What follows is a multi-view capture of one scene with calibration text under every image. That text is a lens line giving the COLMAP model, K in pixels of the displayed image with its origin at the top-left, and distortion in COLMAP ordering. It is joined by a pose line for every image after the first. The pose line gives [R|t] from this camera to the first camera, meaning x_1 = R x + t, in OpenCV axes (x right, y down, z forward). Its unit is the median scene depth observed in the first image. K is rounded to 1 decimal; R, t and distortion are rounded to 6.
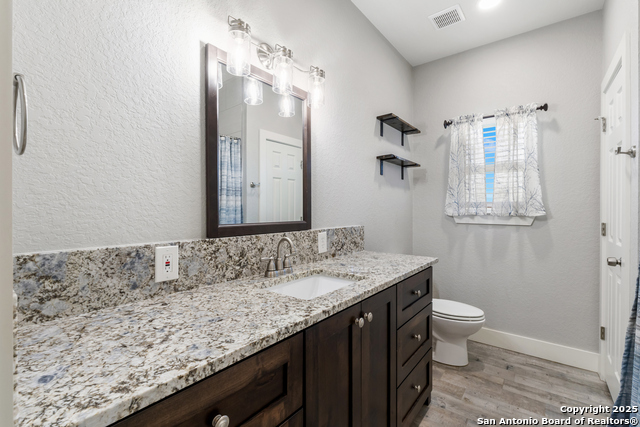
lens RADIAL K [[285.3, 0, 324.4], [0, 285.3, 213.2], [0, 0, 1]] dist [-0.003982, 0.000834]
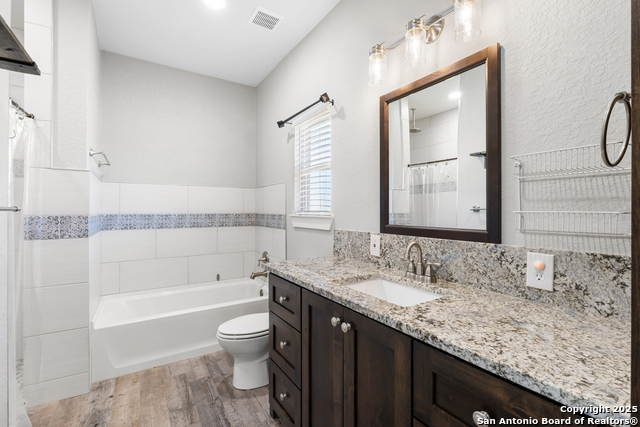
lens RADIAL K [[285.3, 0, 323.8], [0, 285.3, 210.8], [0, 0, 1]] dist [-0.003982, 0.000834]
pose [[-0.320729, 0.000520, -0.947171, 0.937803], [-0.005520, 0.999982, 0.002418, -0.025297], [0.947155, 0.006004, -0.320720, 1.061441]]
